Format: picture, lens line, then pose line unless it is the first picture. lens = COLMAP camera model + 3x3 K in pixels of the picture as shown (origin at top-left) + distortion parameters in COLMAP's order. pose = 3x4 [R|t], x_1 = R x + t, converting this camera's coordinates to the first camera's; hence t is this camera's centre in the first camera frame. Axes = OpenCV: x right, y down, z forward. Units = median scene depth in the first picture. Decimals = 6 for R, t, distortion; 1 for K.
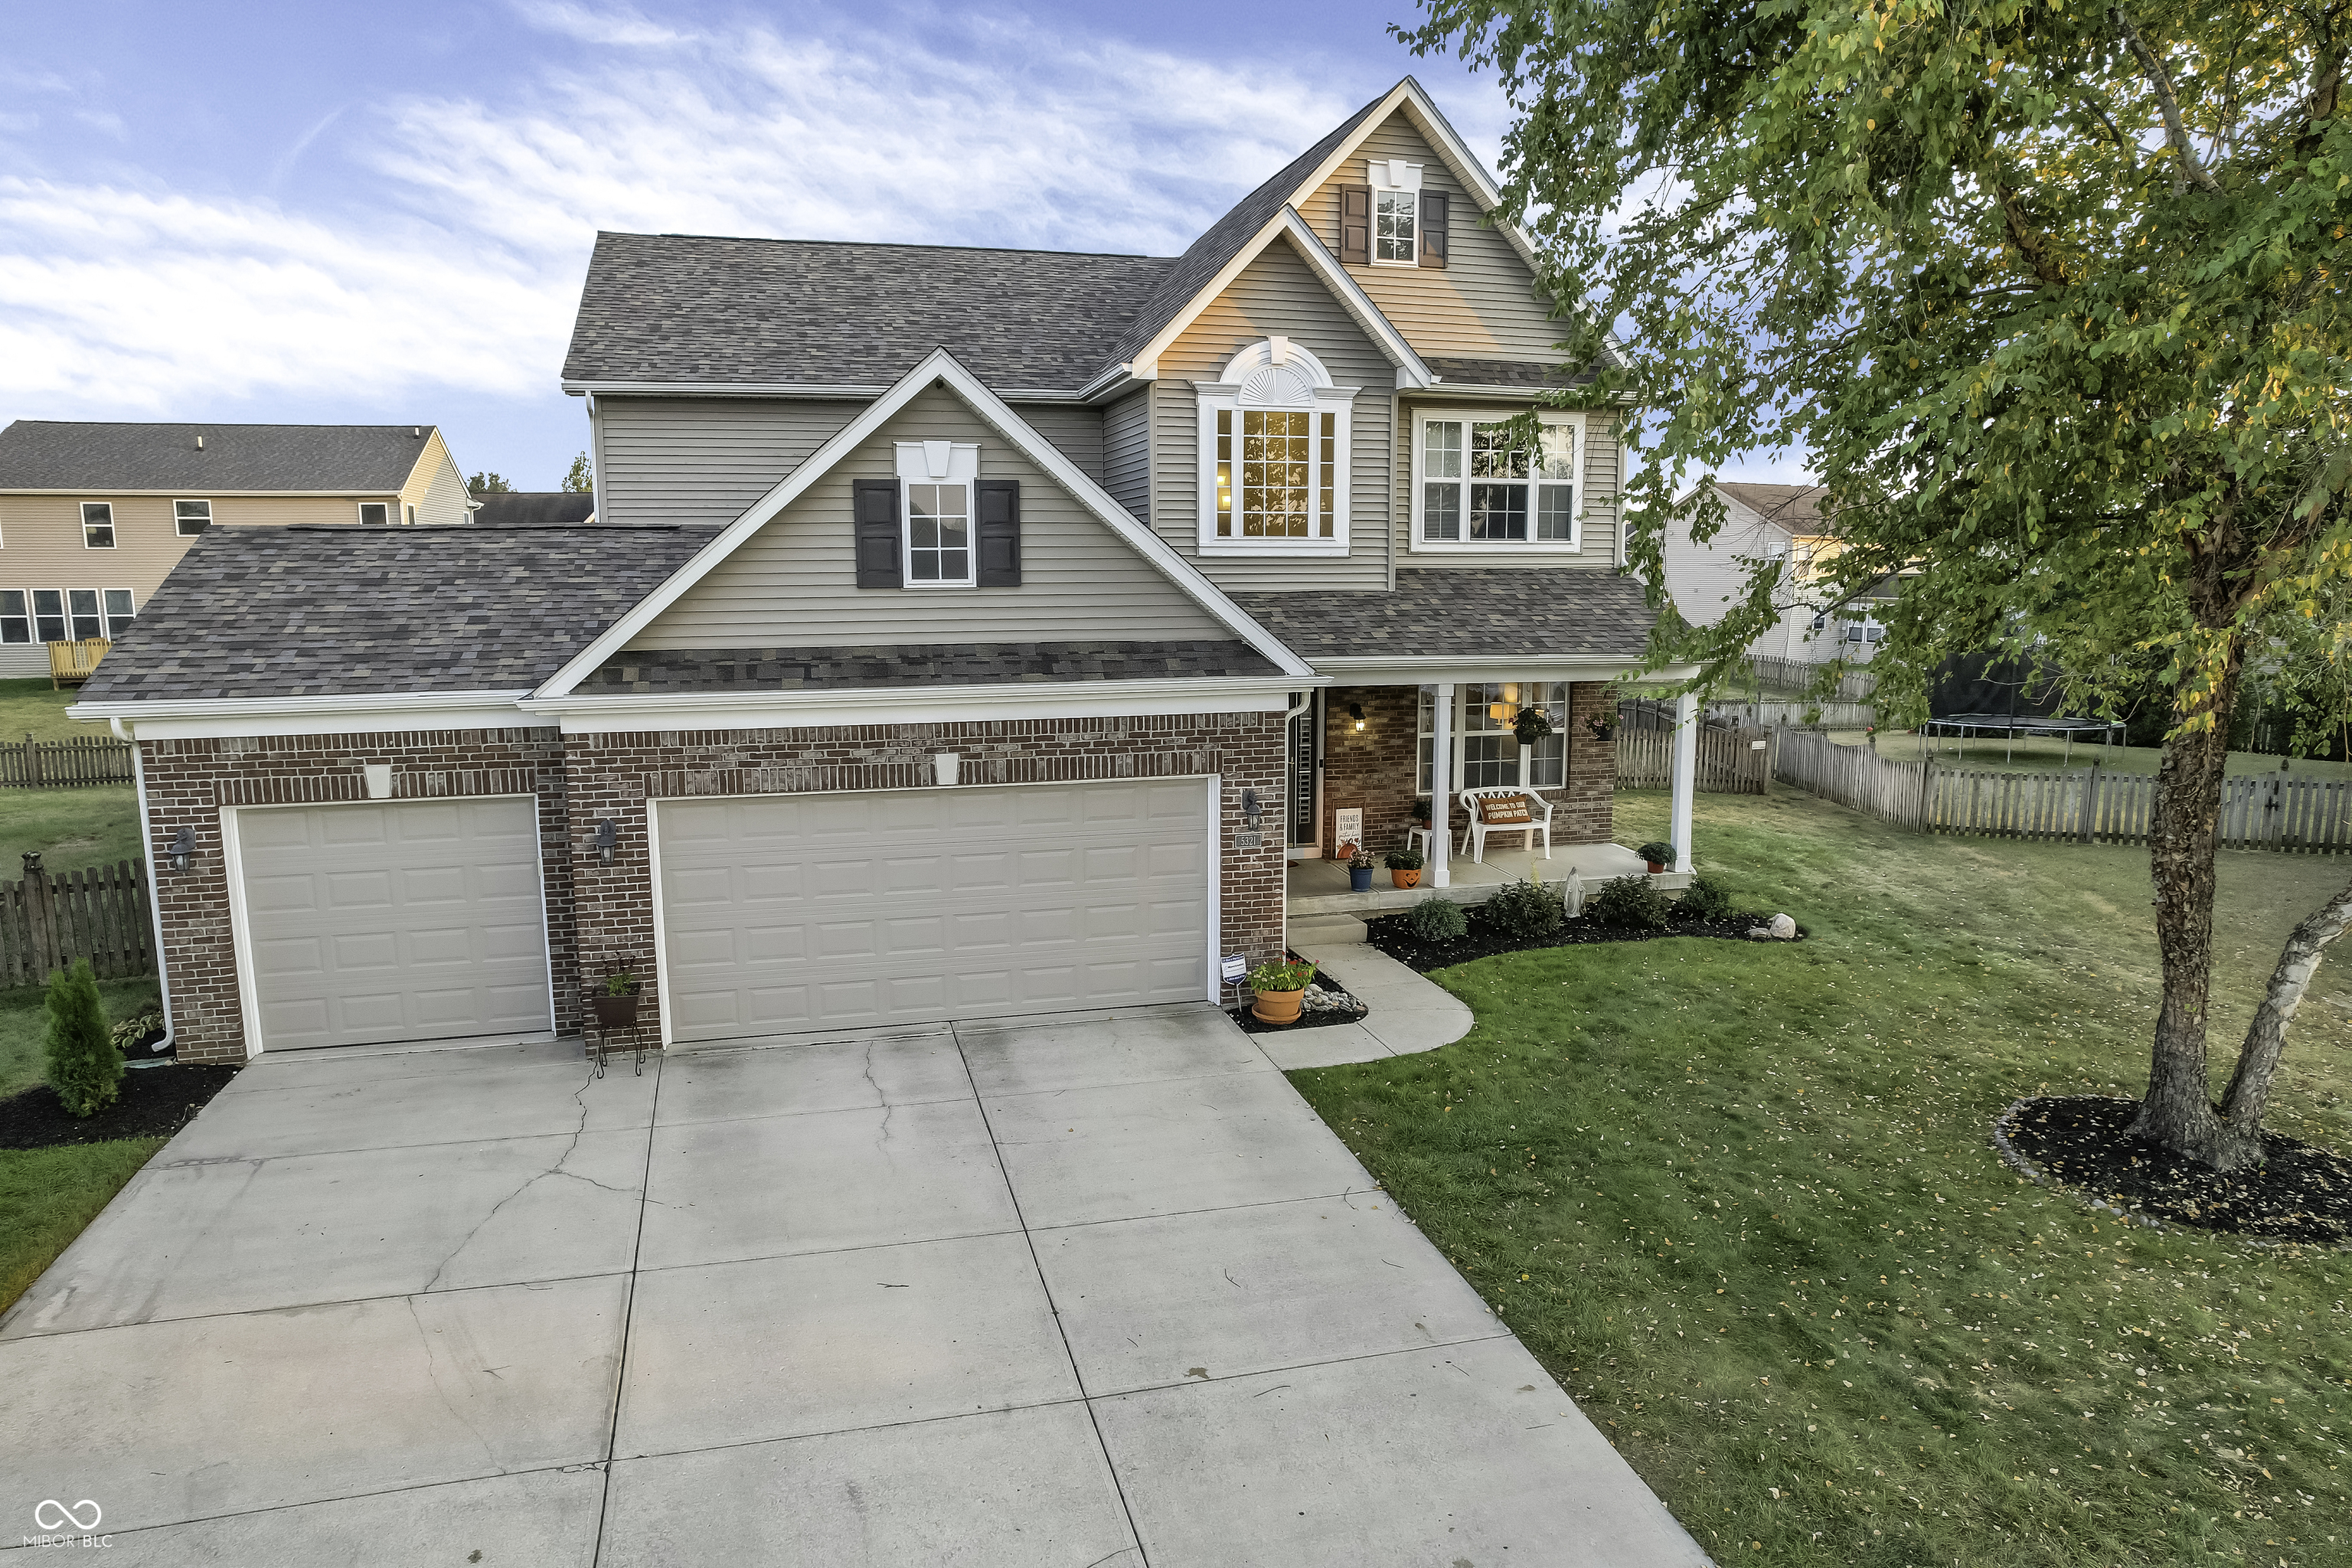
lens RADIAL K [[1517.2, 0, 1182.2], [0, 1517.2, 786.2], [0, 0, 1]] dist [-0.074174, 0.069278]
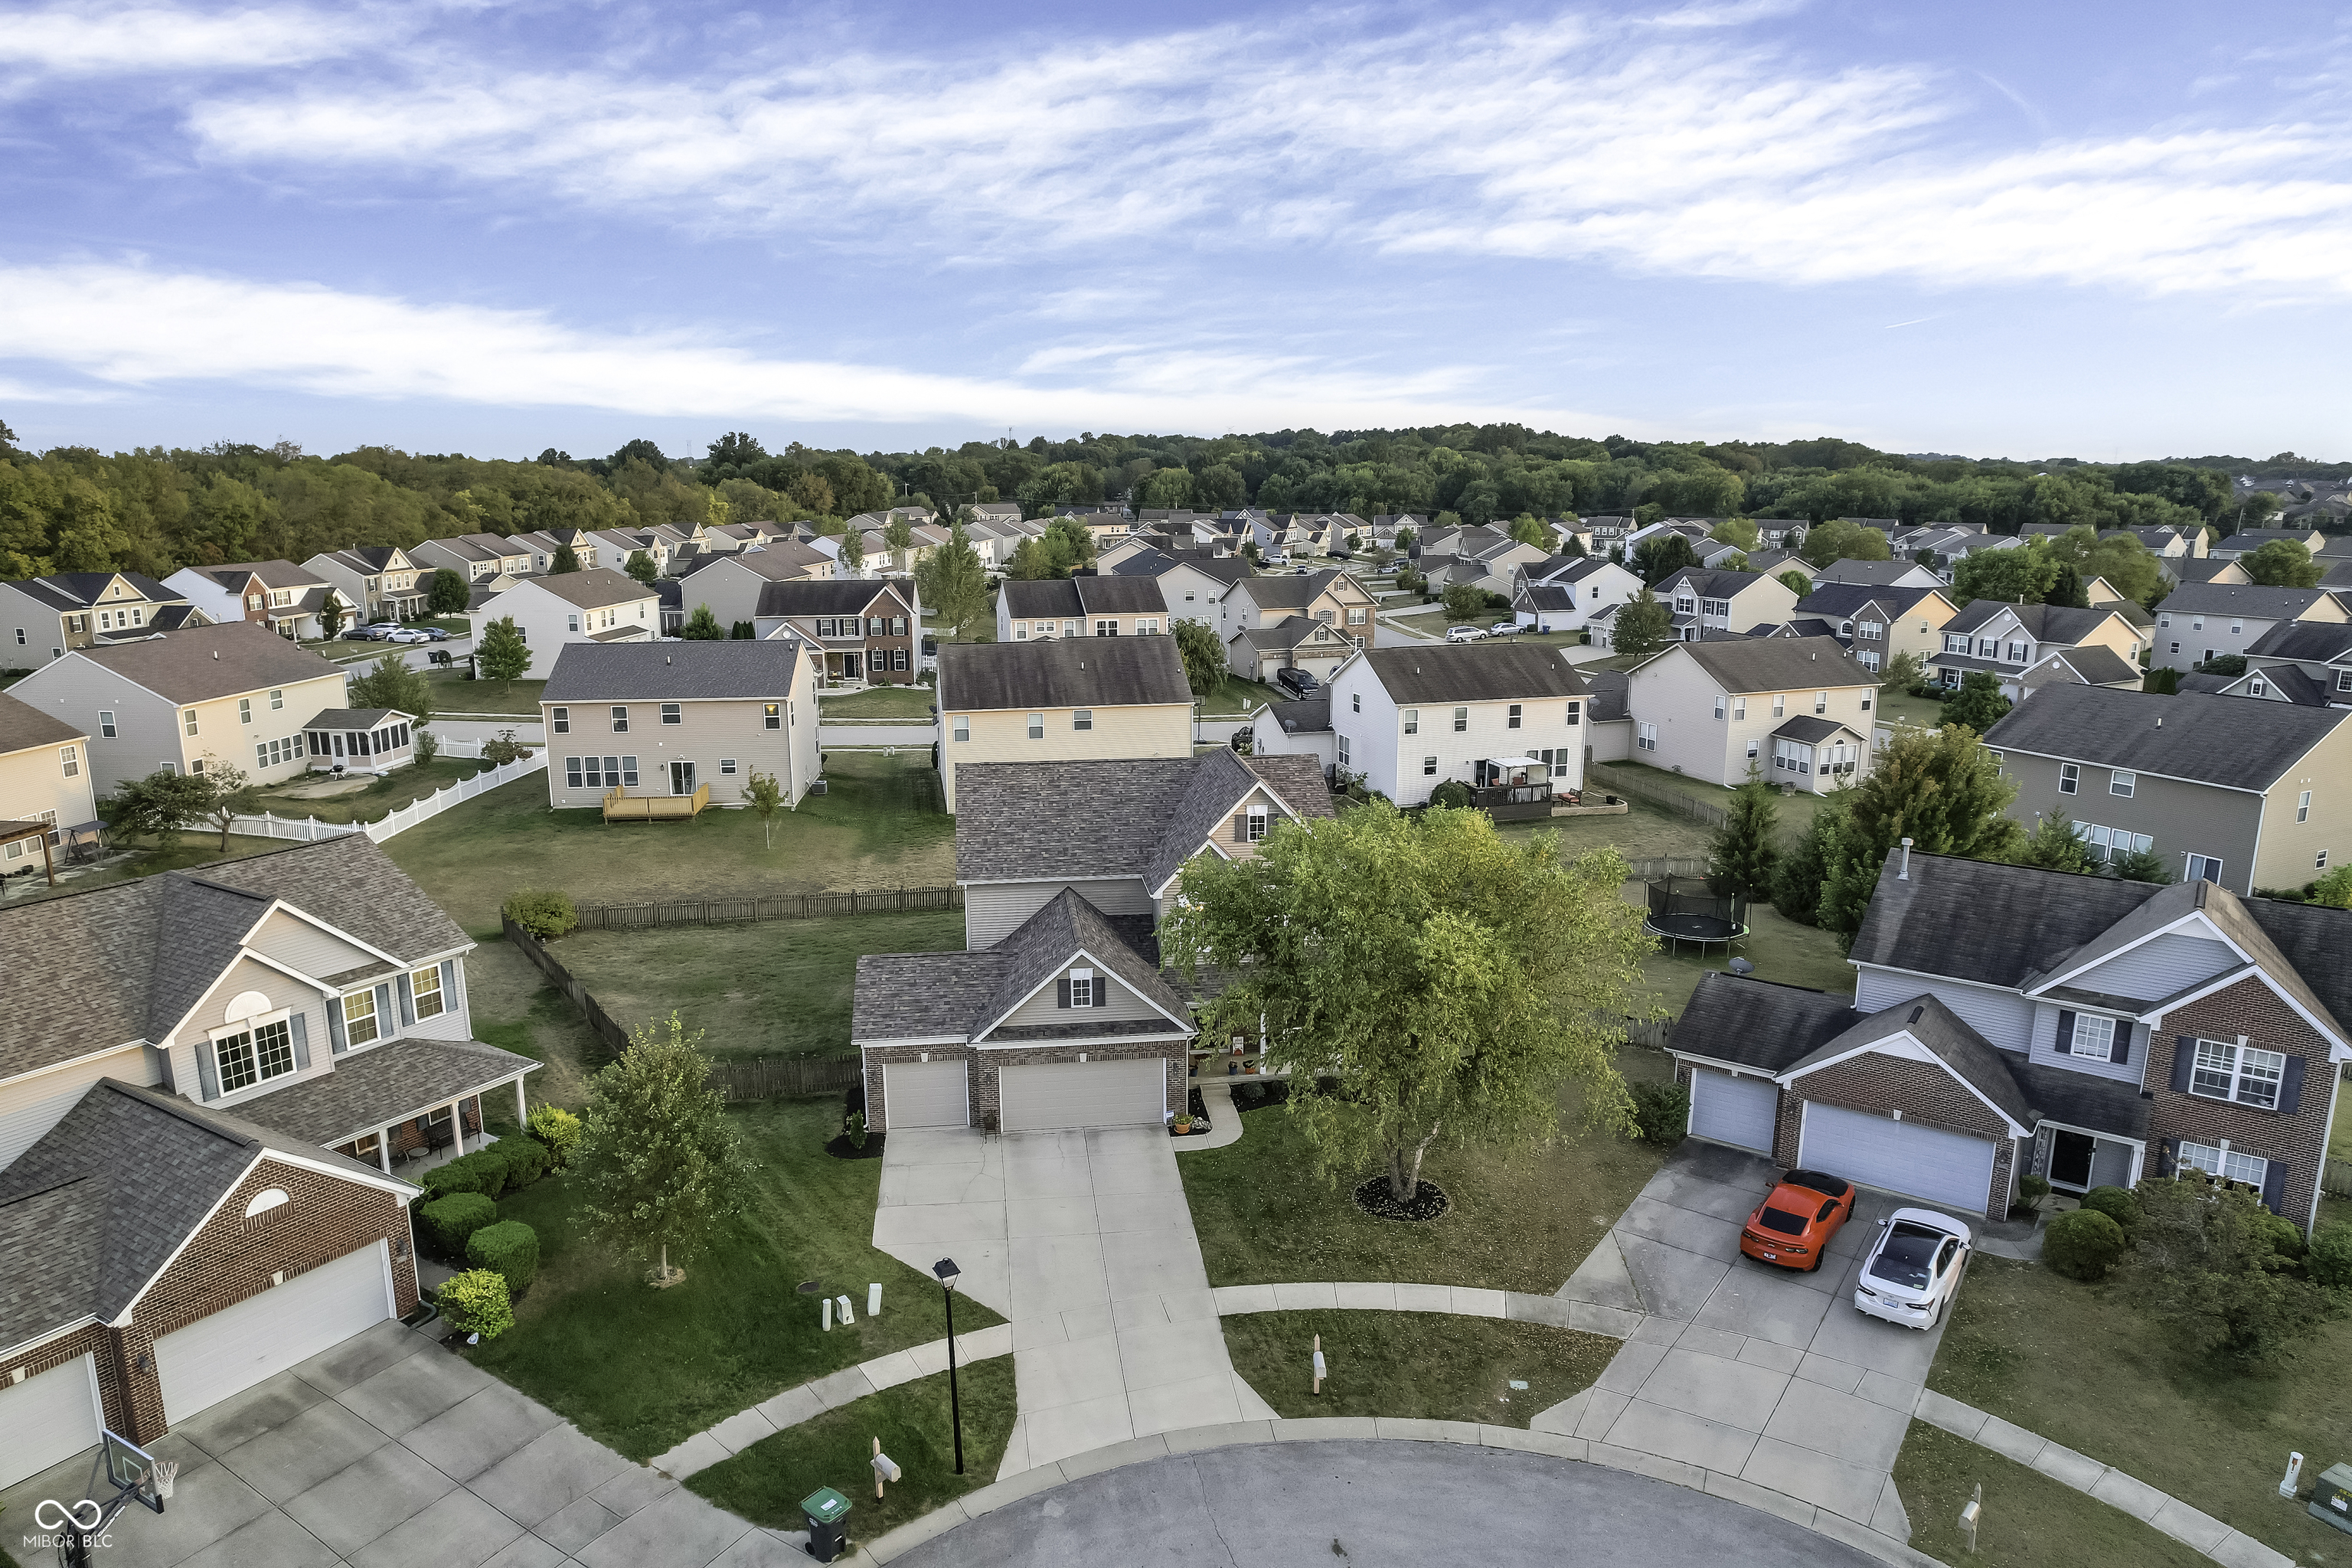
lens RADIAL K [[1517.2, 0, 1182.2], [0, 1517.2, 786.2], [0, 0, 1]] dist [-0.074174, 0.069278]
pose [[0.990789, 0.030119, -0.132022, 0.500685], [-0.021959, 0.997782, 0.062832, -0.845220], [0.133622, -0.059355, 0.989253, -2.323632]]
